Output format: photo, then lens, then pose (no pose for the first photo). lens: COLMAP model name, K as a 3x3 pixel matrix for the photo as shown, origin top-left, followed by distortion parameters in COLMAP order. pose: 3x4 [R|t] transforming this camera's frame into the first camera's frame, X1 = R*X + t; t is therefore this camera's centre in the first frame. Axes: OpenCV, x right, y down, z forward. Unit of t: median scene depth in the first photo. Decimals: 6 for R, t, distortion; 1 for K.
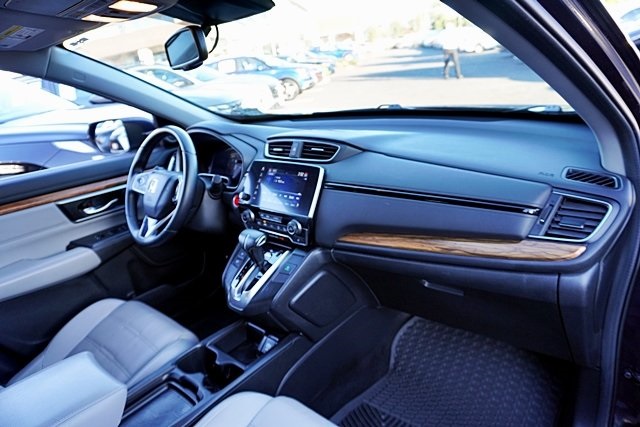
lens RADIAL K [[424.3, 0, 318.8], [0, 424.3, 211.6], [0, 0, 1]] dist [-0.050382, 0.032703]
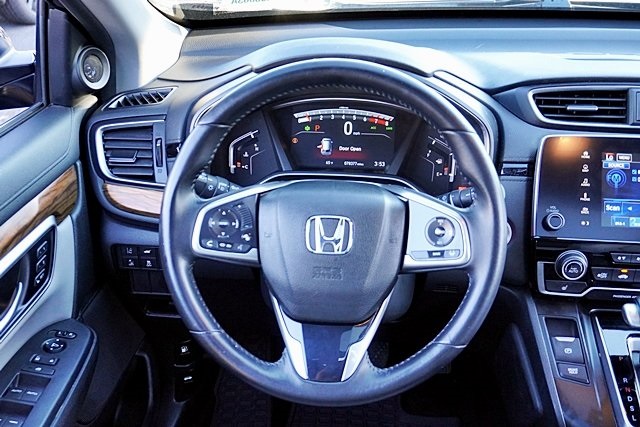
lens RADIAL K [[696.1, 0, 313.7], [0, 696.1, 219.1], [0, 0, 1]] dist [0.007572, 0.000000]
pose [[0.790246, -0.173700, 0.587655, -0.860158], [0.112864, 0.983835, 0.139030, -0.181551], [-0.602306, -0.043543, 0.797077, 0.627177]]
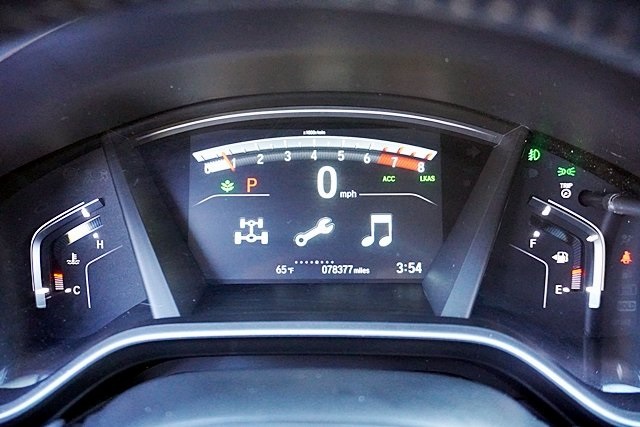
lens RADIAL K [[640.5, 0, 320.8], [0, 640.5, 212.6], [0, 0, 1]] dist [0.041642, 0.000000]
pose [[0.748555, -0.194540, 0.633893, -0.478353], [0.153770, 0.980861, 0.119439, -0.192710], [-0.644996, 0.008067, 0.764143, 1.087341]]
